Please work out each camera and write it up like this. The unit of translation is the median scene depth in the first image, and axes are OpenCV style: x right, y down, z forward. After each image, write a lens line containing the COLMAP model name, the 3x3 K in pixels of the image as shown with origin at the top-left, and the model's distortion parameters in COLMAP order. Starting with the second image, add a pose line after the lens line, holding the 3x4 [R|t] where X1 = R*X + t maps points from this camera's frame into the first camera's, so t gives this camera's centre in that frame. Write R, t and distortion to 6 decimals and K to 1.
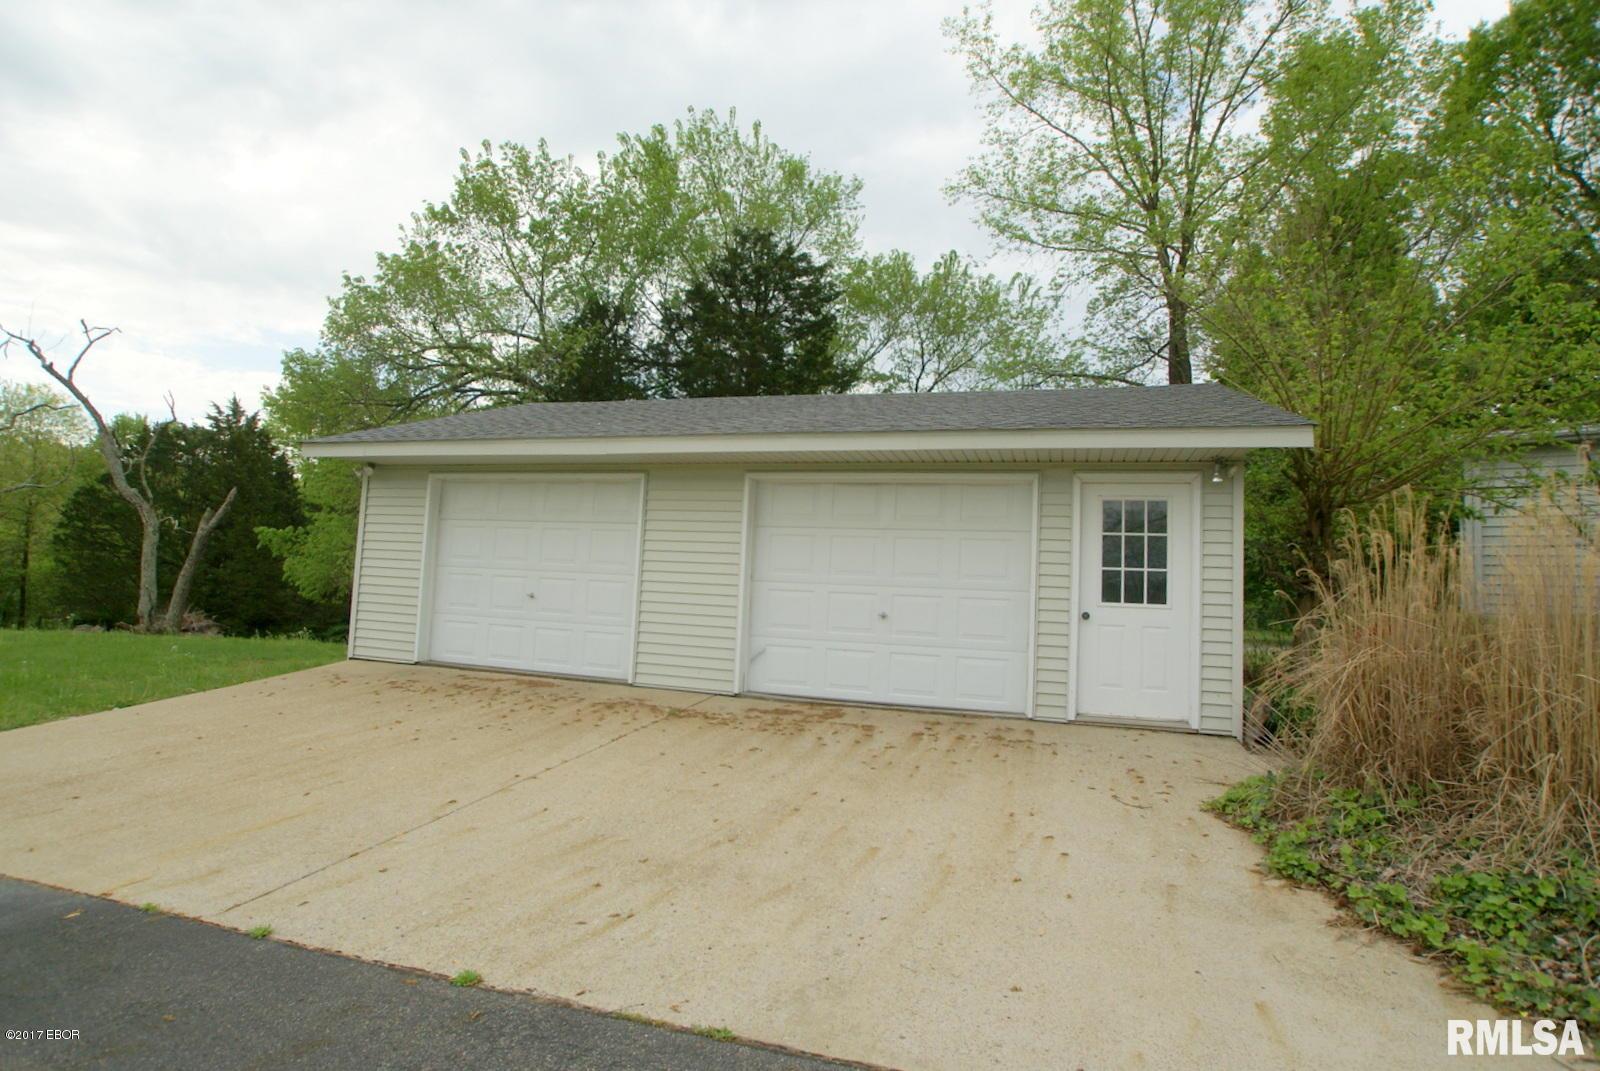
lens RADIAL K [[852.1, 0, 799.5], [0, 852.1, 533.7], [0, 0, 1]] dist [-0.060208, 0.025730]
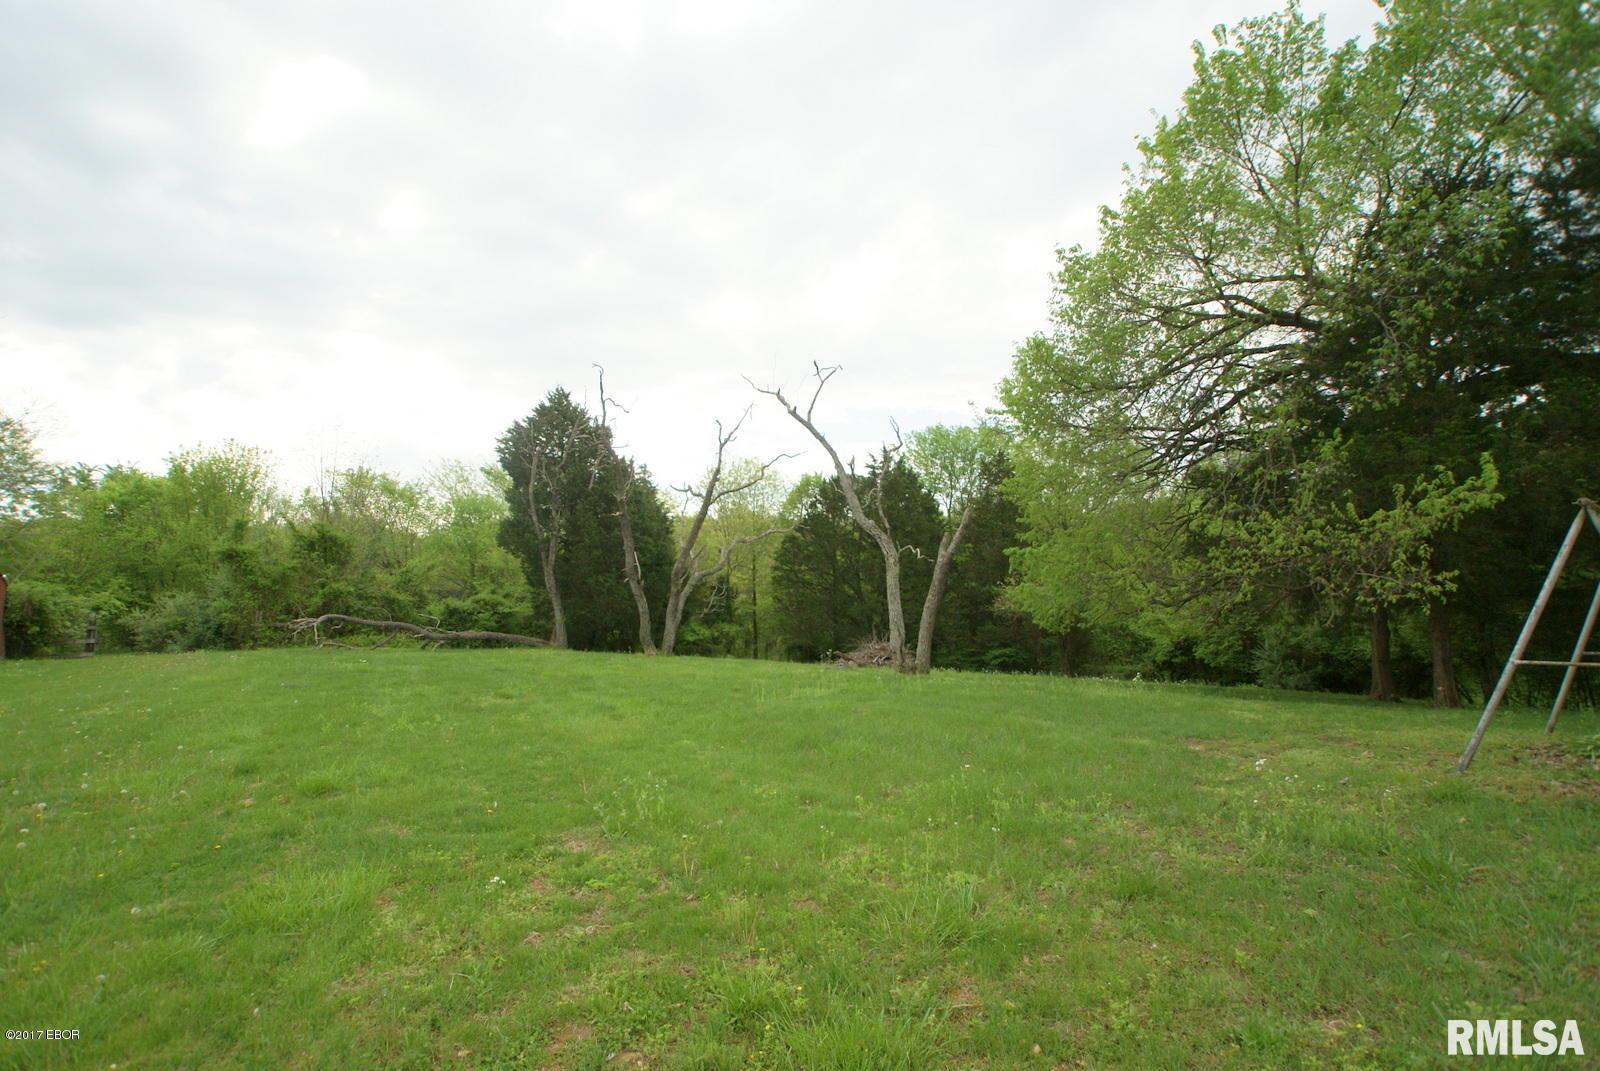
lens RADIAL K [[761.9, 0, 788.1], [0, 761.9, 527.3], [0, 0, 1]] dist [-0.066140, 0.028095]
pose [[0.780648, -0.097916, -0.617253, -0.328866], [0.074778, 0.995189, -0.063296, 0.002998], [0.620482, 0.003255, 0.784214, 0.237353]]
